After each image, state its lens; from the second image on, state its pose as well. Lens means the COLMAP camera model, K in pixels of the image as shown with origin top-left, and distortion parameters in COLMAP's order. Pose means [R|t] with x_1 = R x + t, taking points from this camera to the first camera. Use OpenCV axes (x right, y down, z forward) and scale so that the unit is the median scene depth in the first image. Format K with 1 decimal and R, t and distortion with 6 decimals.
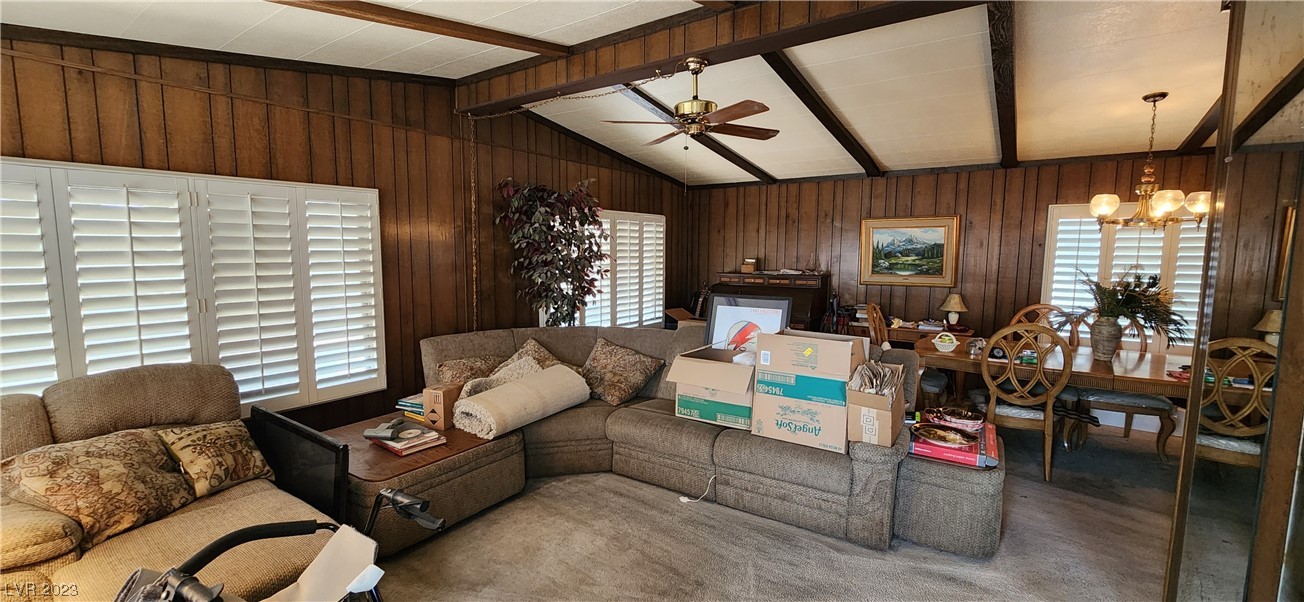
lens RADIAL K [[537.4, 0, 656.8], [0, 537.4, 301.4], [0, 0, 1]] dist [0.000584, -0.000024]
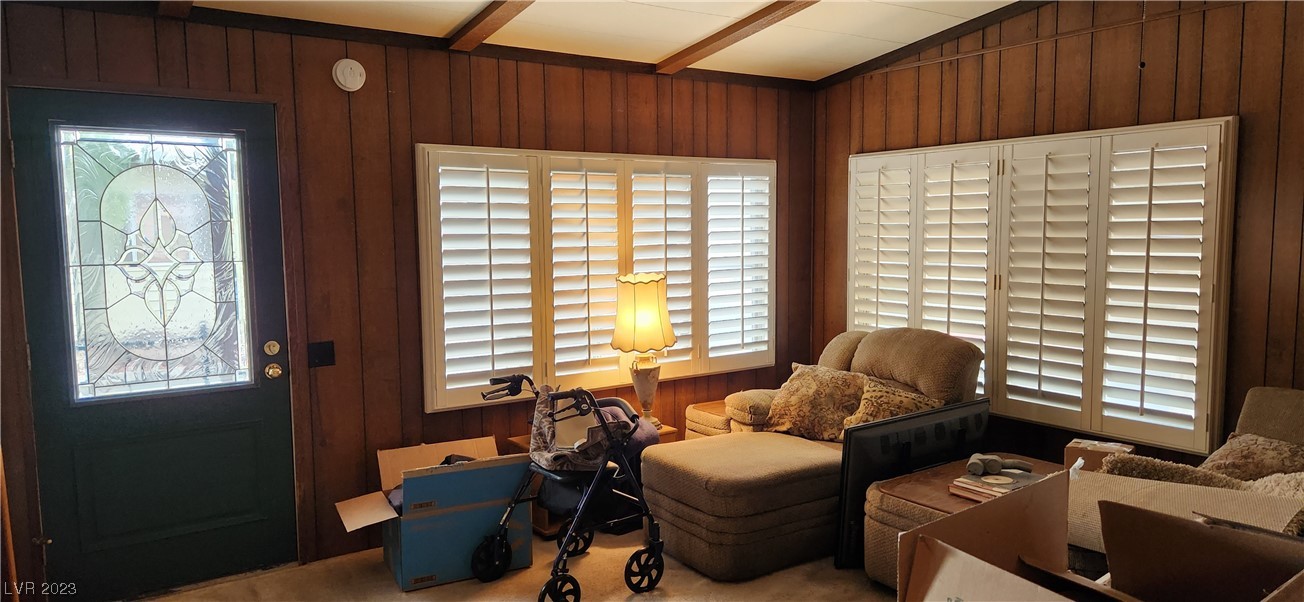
lens RADIAL K [[867.8, 0, 656.2], [0, 867.8, 299.7], [0, 0, 1]] dist [0.070323, -0.004292]
pose [[-0.338893, 0.078533, -0.937542, 0.828196], [-0.089606, 0.989286, 0.115257, -0.088811], [0.936548, 0.123069, -0.328225, 1.016618]]
